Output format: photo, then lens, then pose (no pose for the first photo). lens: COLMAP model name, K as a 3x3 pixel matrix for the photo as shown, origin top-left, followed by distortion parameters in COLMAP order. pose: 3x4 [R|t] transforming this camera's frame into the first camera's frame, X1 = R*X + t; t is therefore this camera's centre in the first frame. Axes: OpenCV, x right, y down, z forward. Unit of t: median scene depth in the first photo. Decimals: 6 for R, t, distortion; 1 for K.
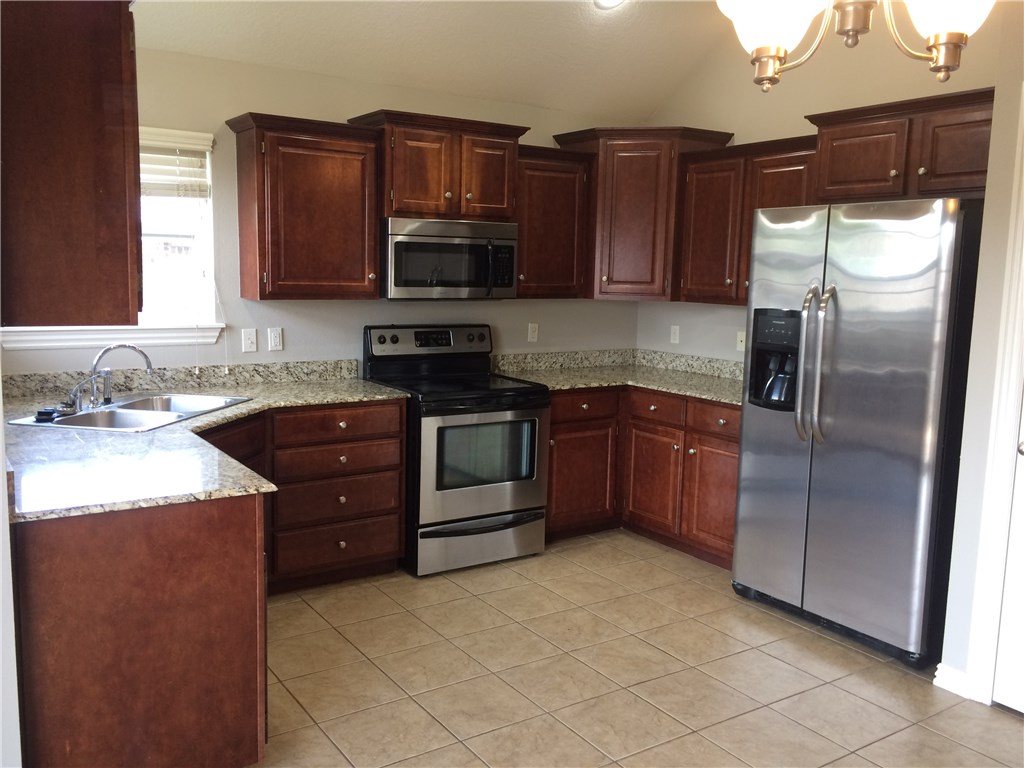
lens RADIAL K [[903.5, 0, 511.1], [0, 903.5, 384.4], [0, 0, 1]] dist [0.006550, -0.029572]
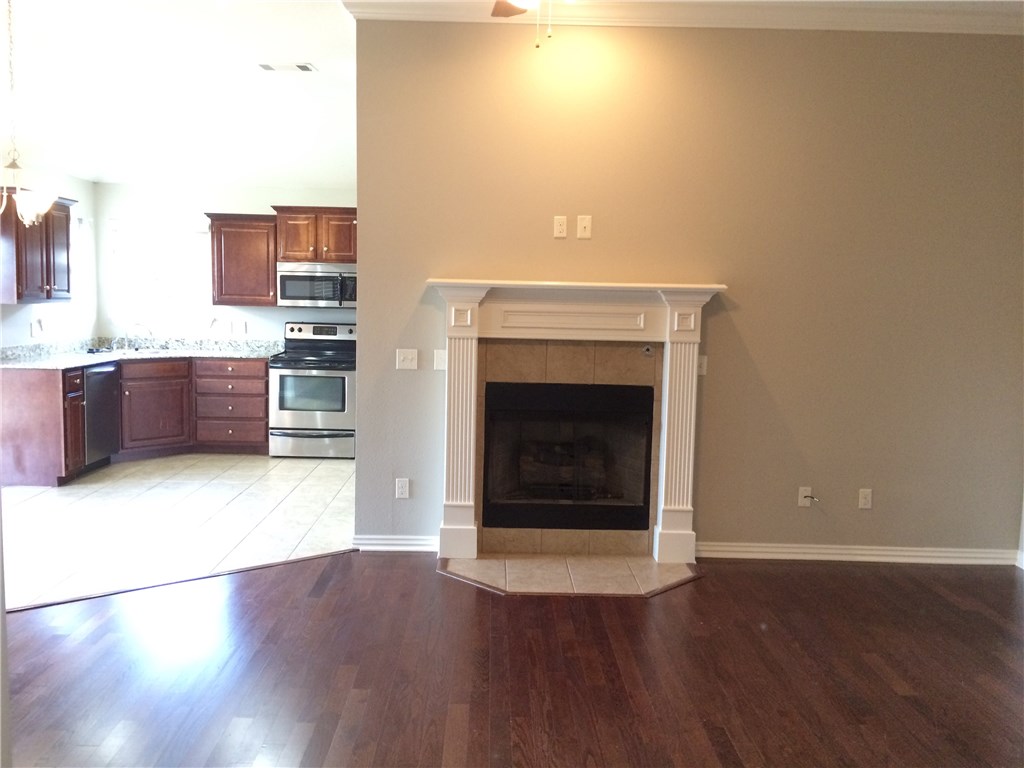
lens RADIAL K [[903.5, 0, 512.1], [0, 903.5, 383.8], [0, 0, 1]] dist [0.006550, -0.029572]
pose [[0.814933, 0.047429, -0.577611, 1.331000], [-0.078927, 0.996443, -0.029535, 0.080291], [0.574155, 0.069658, 0.815778, -0.219269]]
